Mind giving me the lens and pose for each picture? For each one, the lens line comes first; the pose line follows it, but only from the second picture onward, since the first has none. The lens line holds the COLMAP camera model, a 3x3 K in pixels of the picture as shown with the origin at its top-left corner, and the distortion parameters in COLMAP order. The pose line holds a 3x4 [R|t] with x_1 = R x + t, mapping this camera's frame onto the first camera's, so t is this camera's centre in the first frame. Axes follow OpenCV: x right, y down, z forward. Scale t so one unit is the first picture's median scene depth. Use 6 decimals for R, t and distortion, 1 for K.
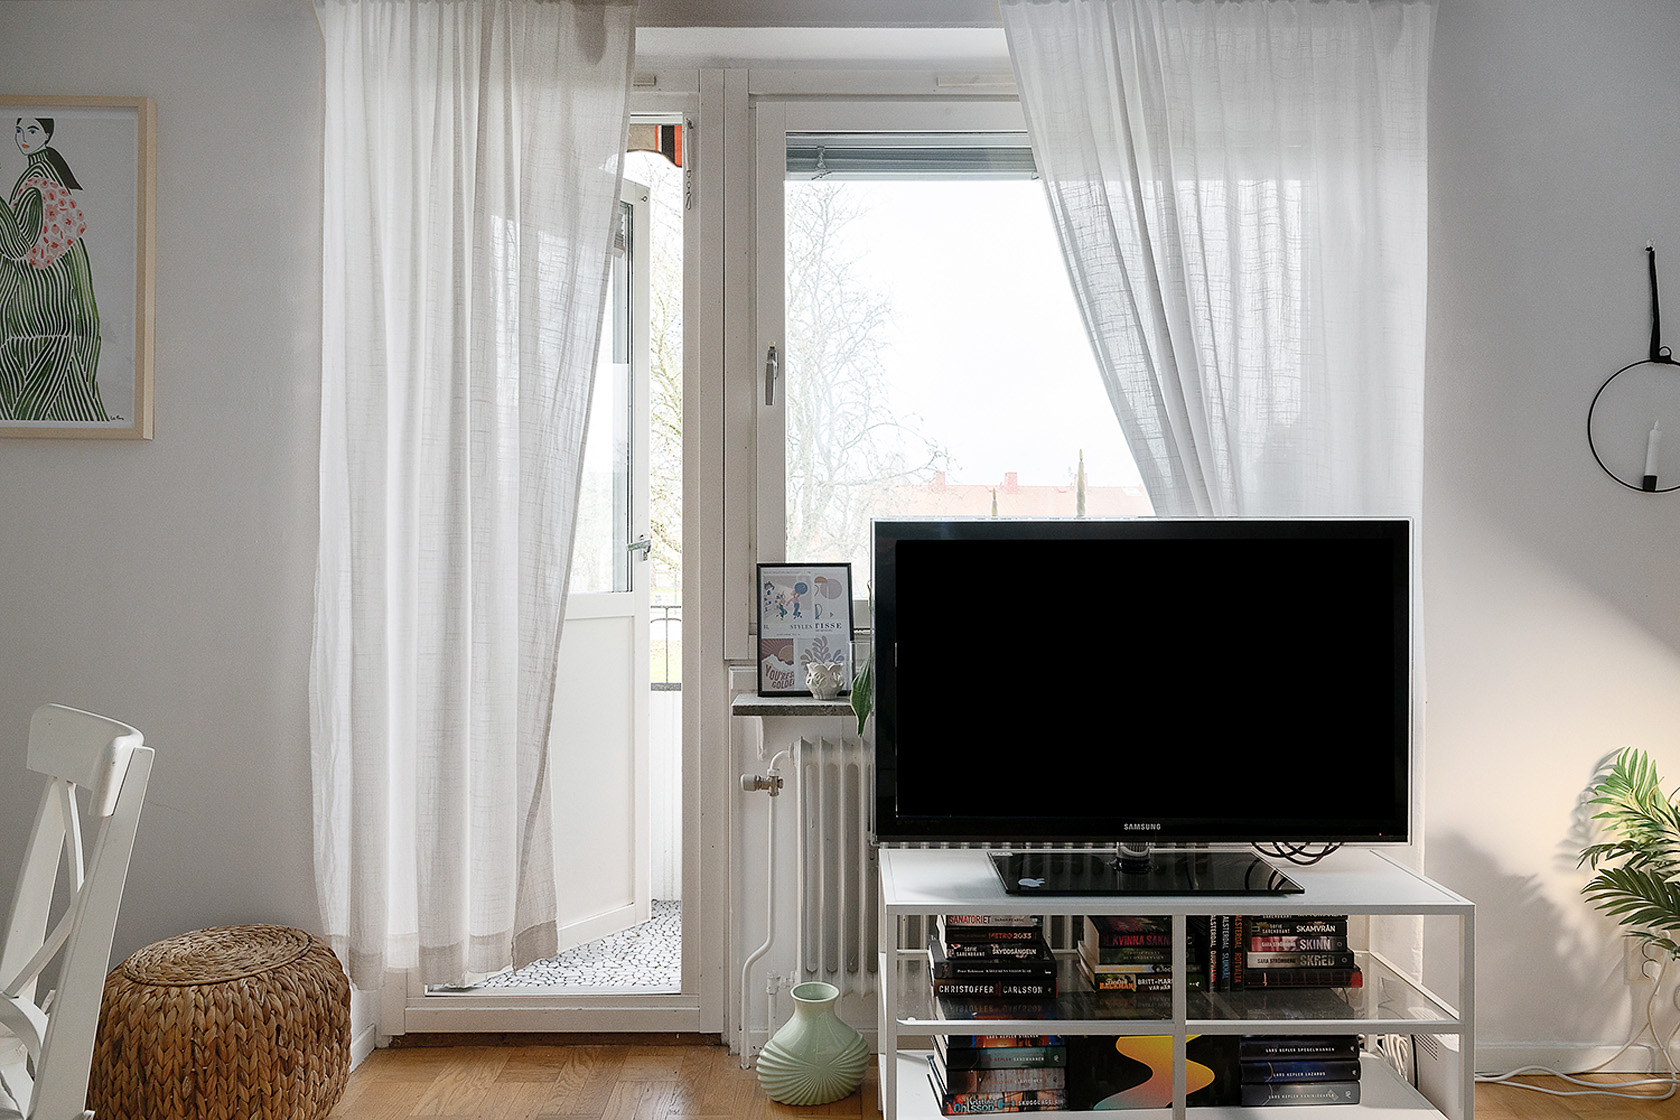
lens RADIAL K [[1137.0, 0, 839.6], [0, 1137.0, 570.2], [0, 0, 1]] dist [-0.002606, 0.001799]
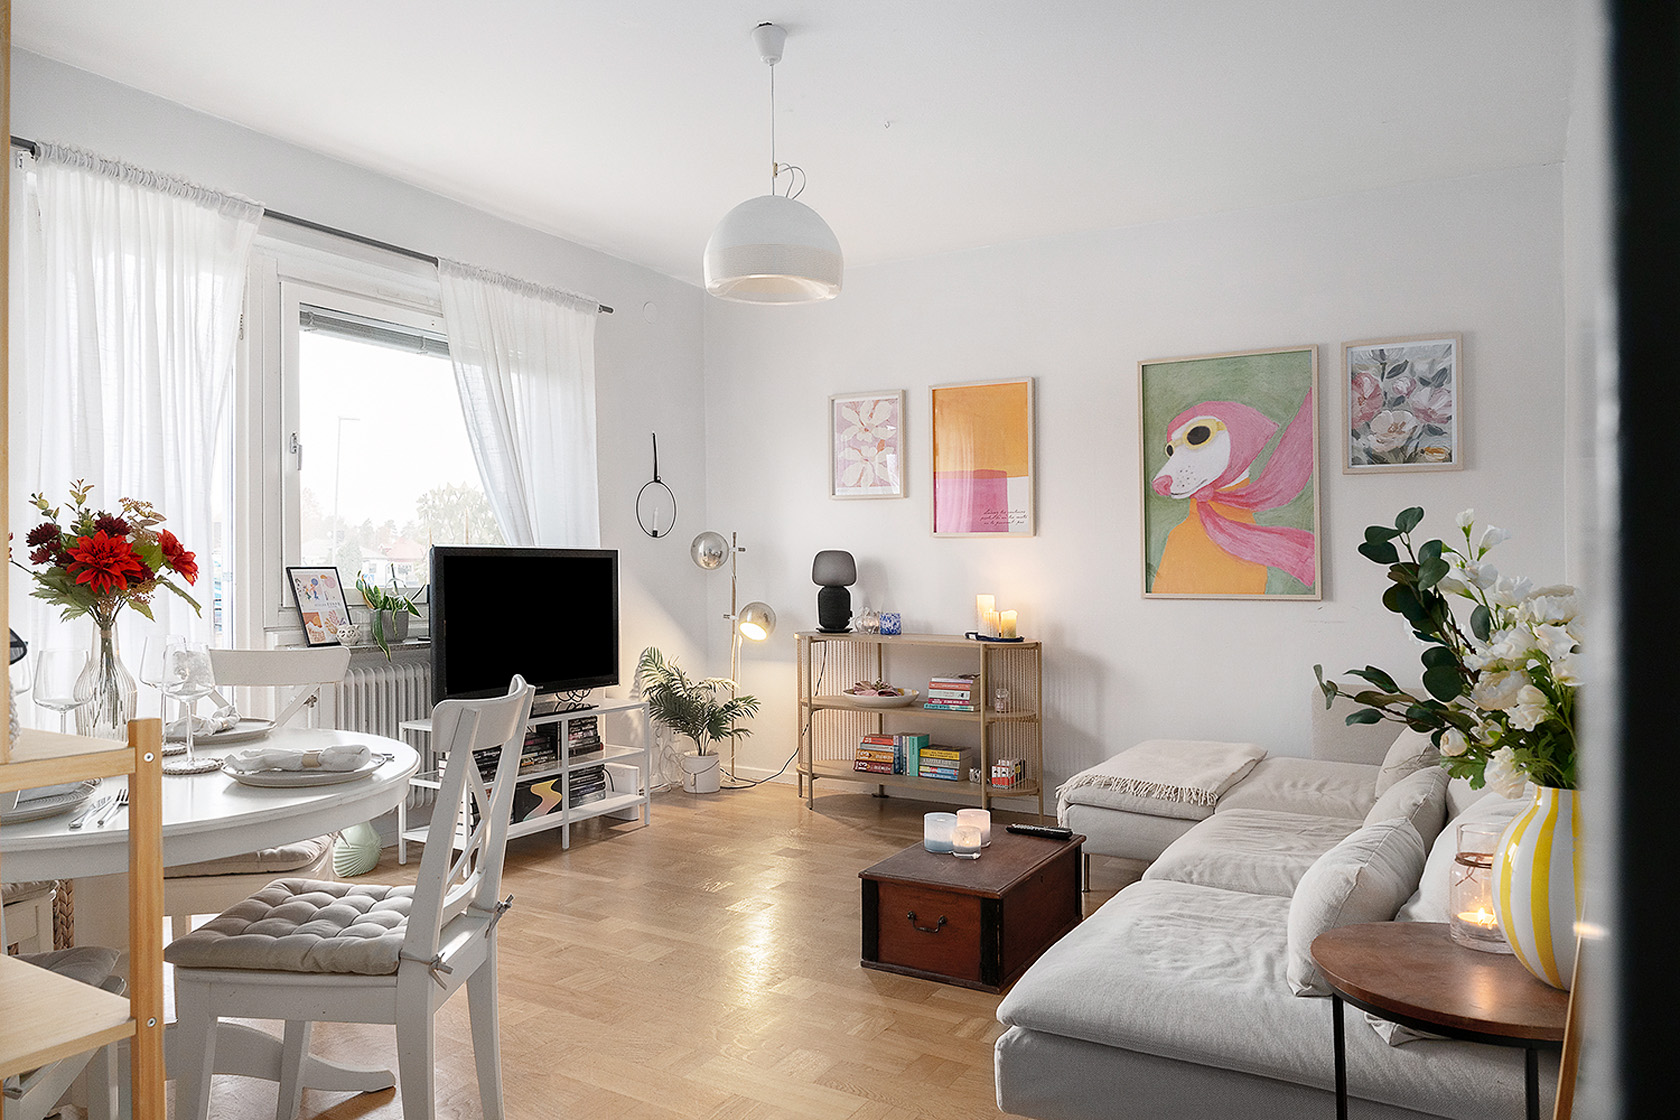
lens RADIAL K [[1137.0, 0, 839.2], [0, 1137.0, 563.2], [0, 0, 1]] dist [-0.002606, 0.001799]
pose [[0.497130, 0.006331, 0.867653, -1.089399], [0.011748, 0.999833, -0.014027, 0.021073], [-0.867597, 0.017166, 0.496972, -0.476490]]
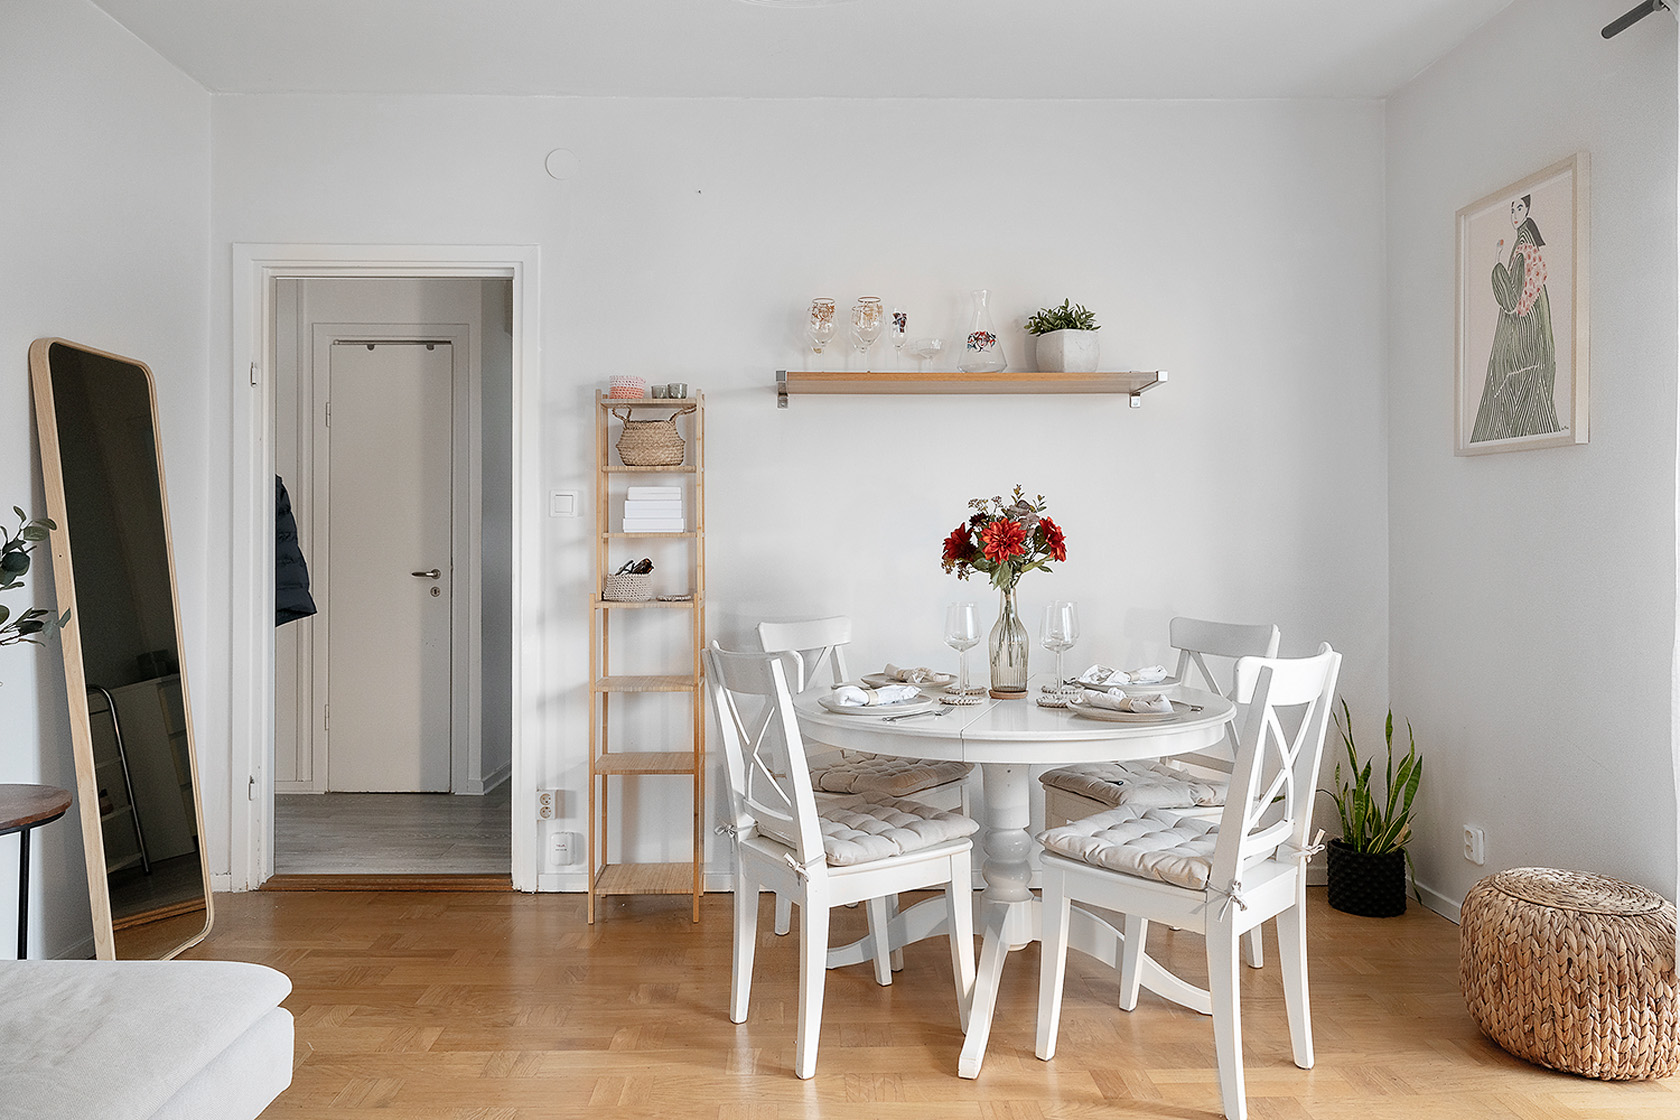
lens RADIAL K [[1137.0, 0, 836.9], [0, 1137.0, 553.5], [0, 0, 1]] dist [-0.002606, 0.001799]
pose [[0.038856, 0.007269, -0.999218, 0.530489], [-0.015708, 0.999854, 0.006663, 0.001722], [0.999121, 0.015437, 0.038964, 0.194752]]
